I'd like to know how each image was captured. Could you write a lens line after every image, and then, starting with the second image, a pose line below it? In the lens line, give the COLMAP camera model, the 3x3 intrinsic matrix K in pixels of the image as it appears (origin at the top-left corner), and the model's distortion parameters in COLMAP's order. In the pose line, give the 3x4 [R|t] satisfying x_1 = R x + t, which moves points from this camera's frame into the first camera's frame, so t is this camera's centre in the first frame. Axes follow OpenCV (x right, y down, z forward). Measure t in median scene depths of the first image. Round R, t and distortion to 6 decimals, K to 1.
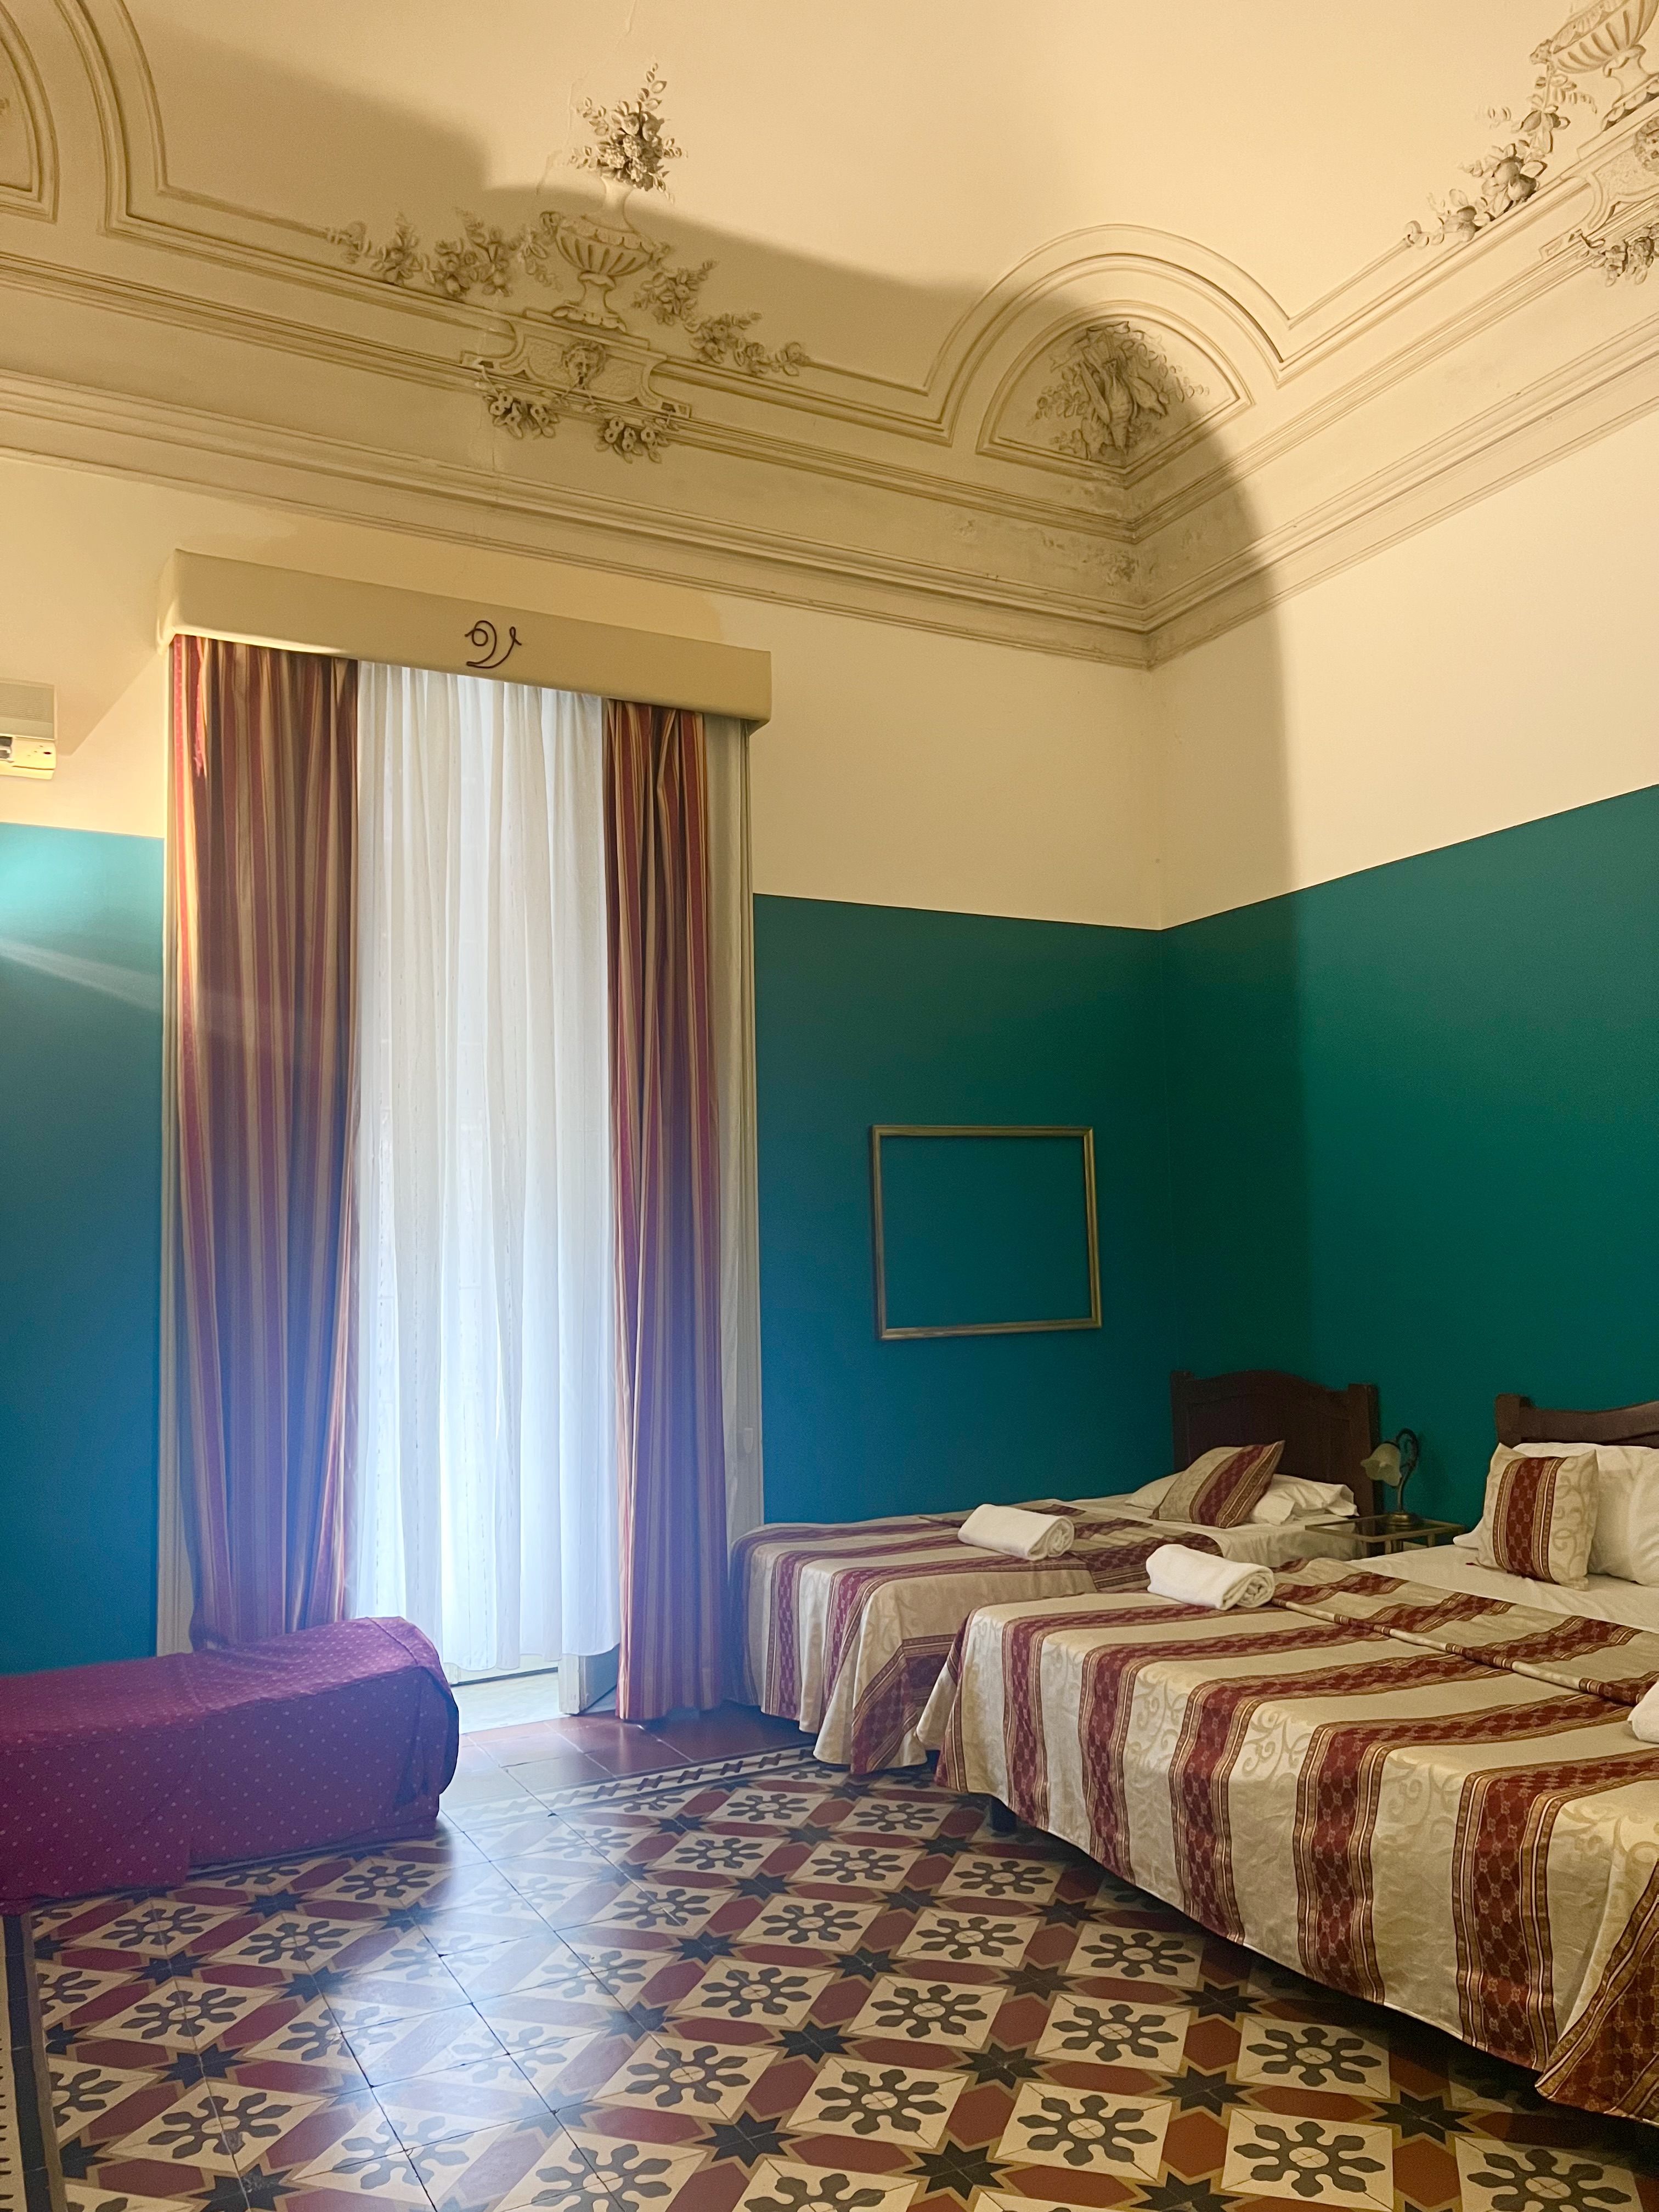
lens RADIAL K [[1660.3, 0, 829.5], [0, 1660.3, 1106.0], [0, 0, 1]] dist [0.044871, -0.041658]
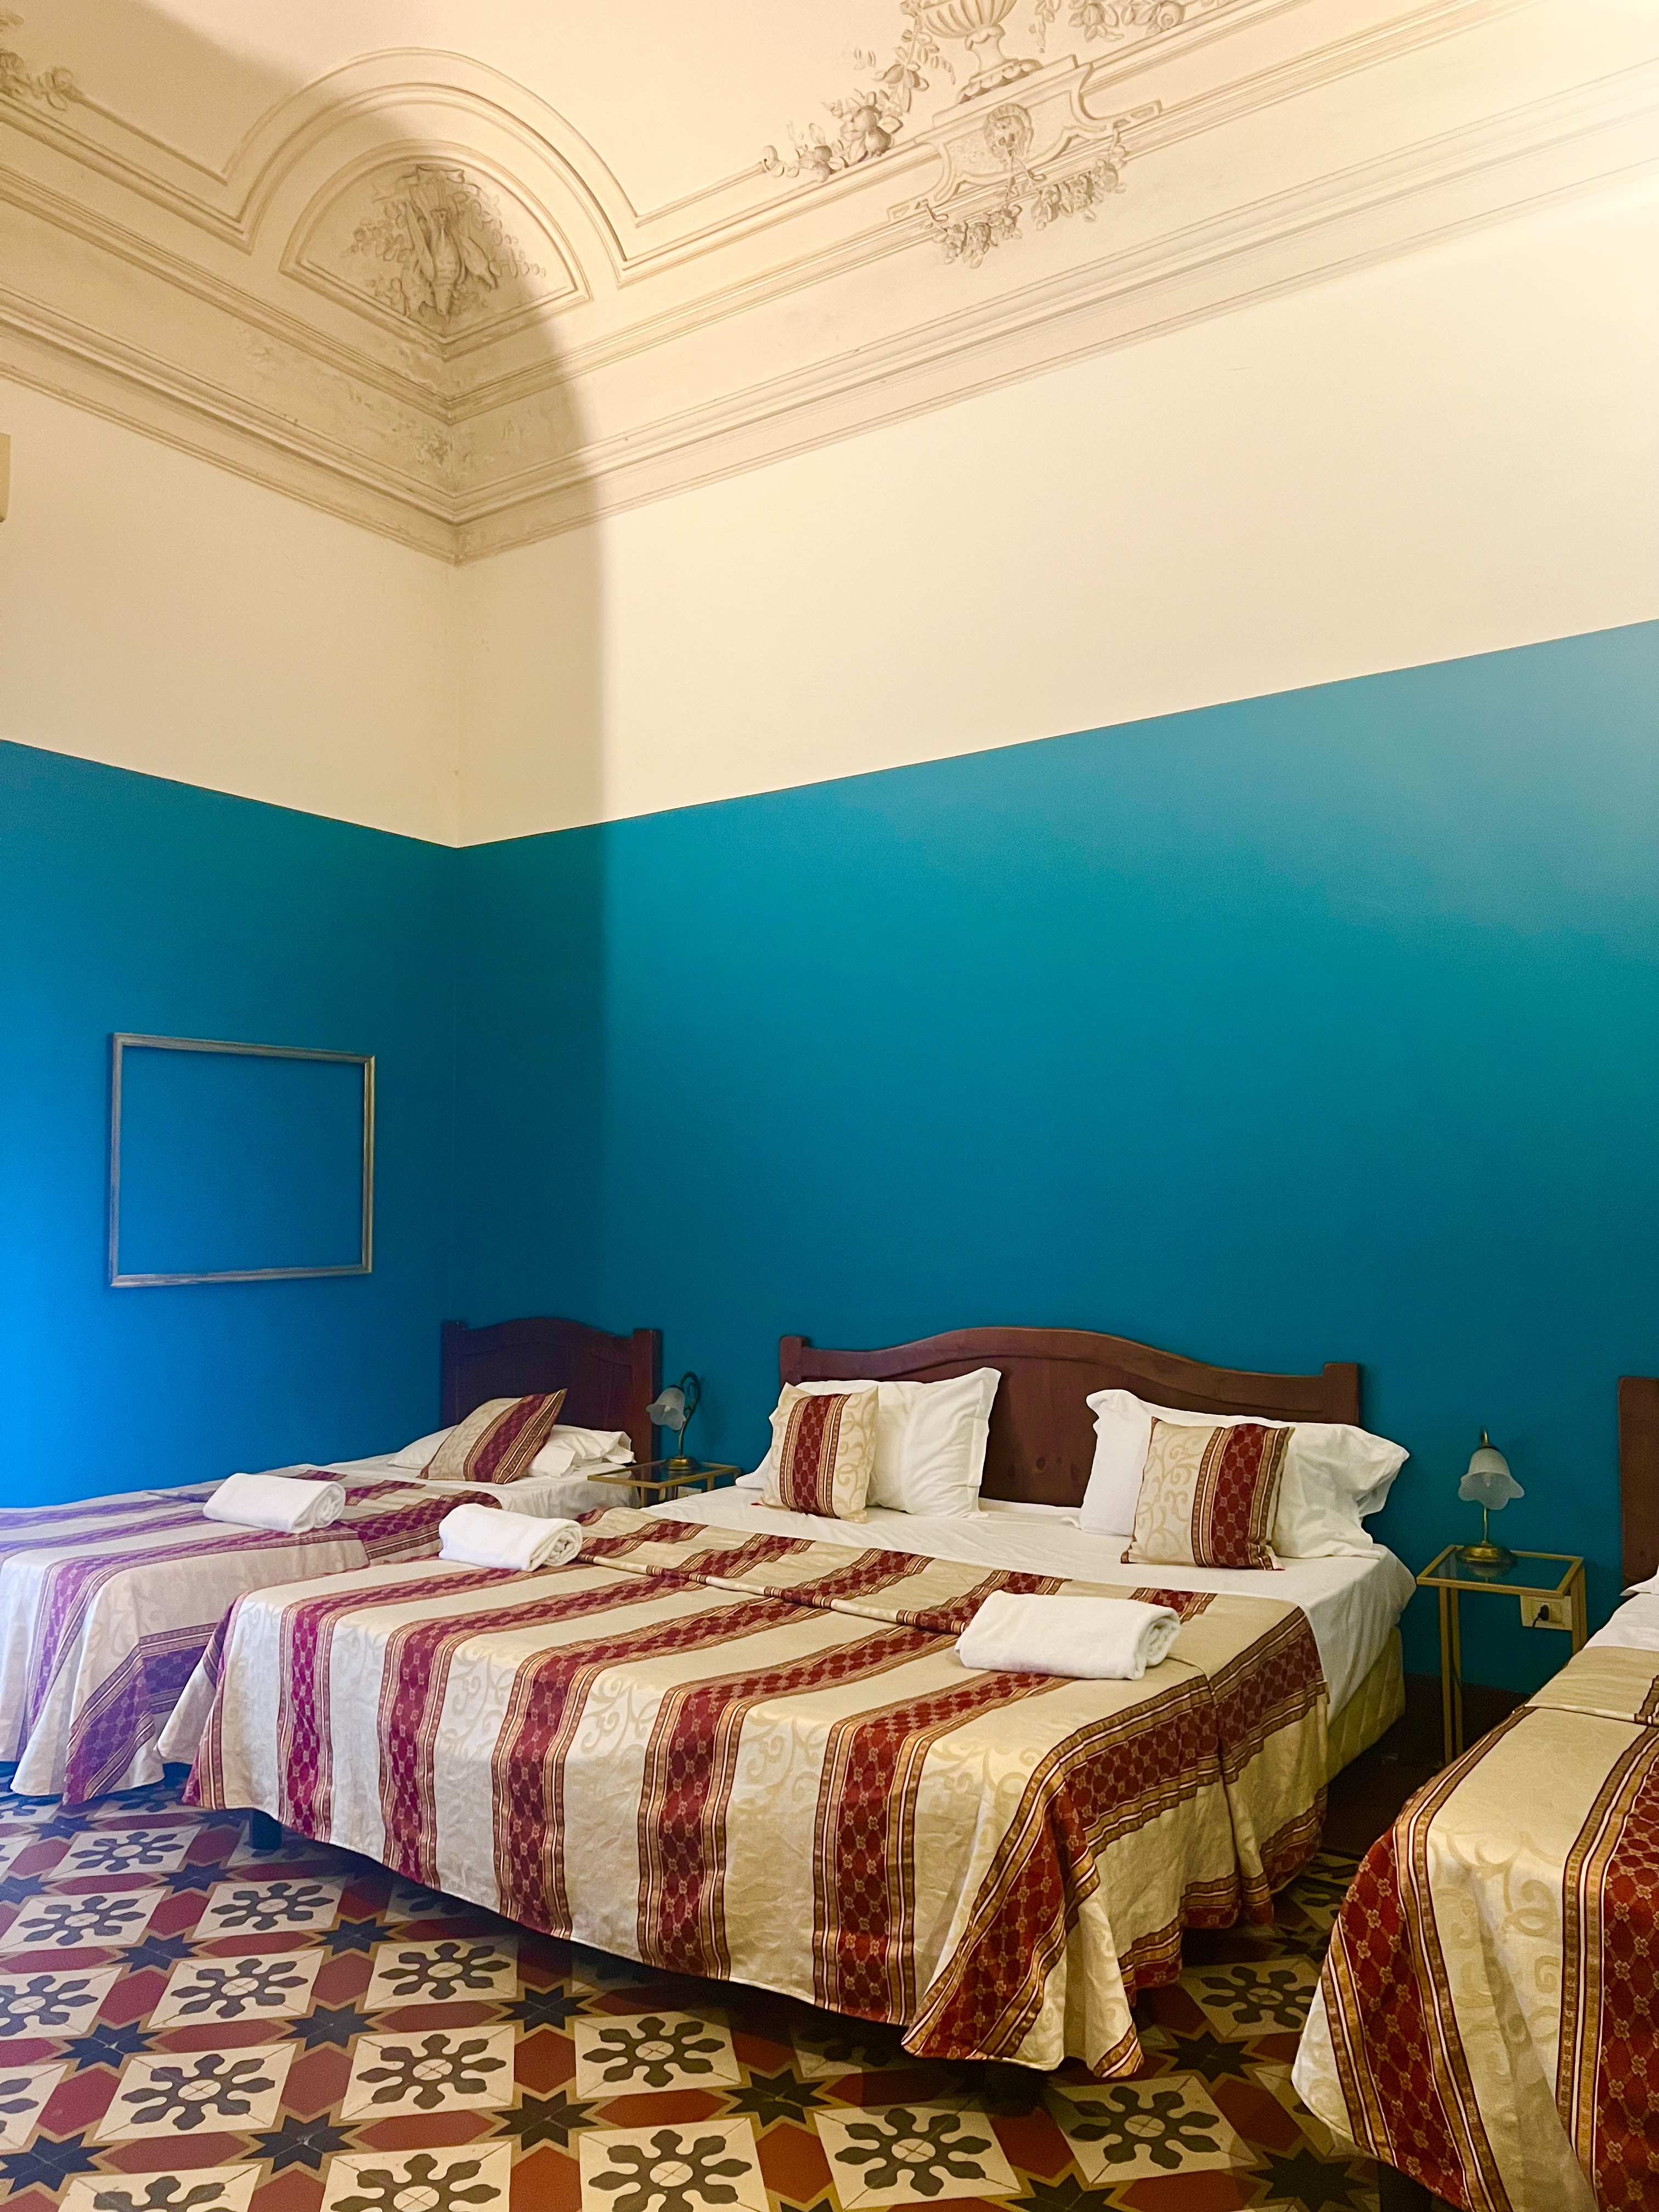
lens RADIAL K [[1660.3, 0, 829.5], [0, 1660.3, 1106.0], [0, 0, 1]] dist [0.044871, -0.041658]
pose [[0.890779, 0.049833, 0.451696, -0.047435], [-0.060731, 0.998108, 0.009650, 0.027598], [-0.450360, -0.036028, 0.892120, 0.117924]]
